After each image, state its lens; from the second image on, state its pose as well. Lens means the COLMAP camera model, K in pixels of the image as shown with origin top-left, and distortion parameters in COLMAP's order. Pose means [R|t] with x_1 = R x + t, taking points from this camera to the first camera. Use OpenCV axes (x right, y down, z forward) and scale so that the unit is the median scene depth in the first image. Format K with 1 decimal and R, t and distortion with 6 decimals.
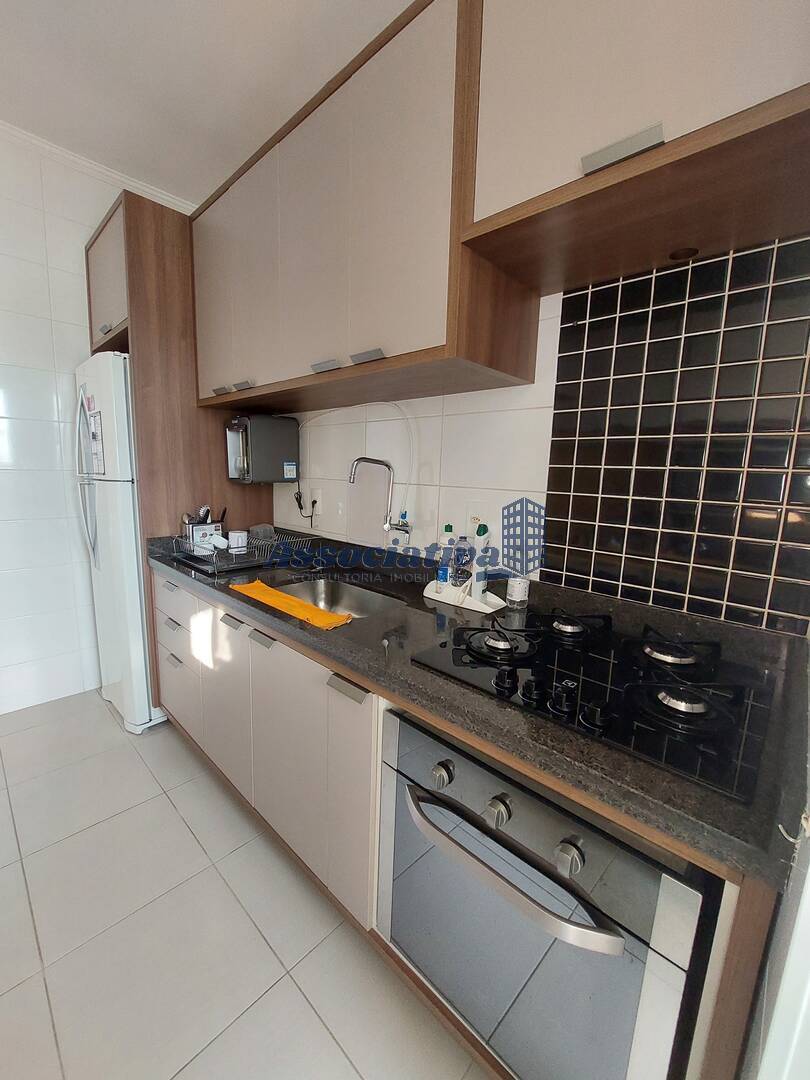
lens RADIAL K [[431.7, 0, 398.8], [0, 431.7, 538.2], [0, 0, 1]] dist [-0.017381, 0.000253]
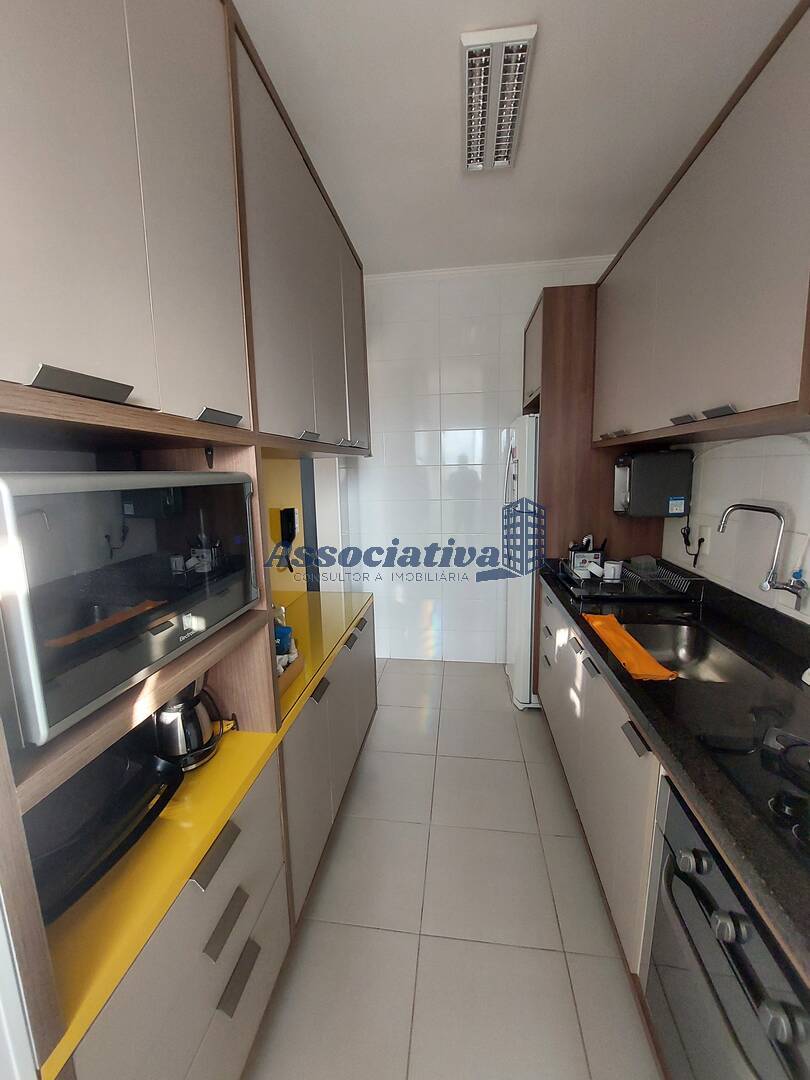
lens RADIAL K [[431.7, 0, 398.8], [0, 431.7, 538.2], [0, 0, 1]] dist [-0.017381, 0.000253]
pose [[0.576916, 0.084491, -0.812422, 0.192486], [-0.087768, 0.995289, 0.041182, -0.075582], [0.812075, 0.047546, 0.581613, -0.065550]]
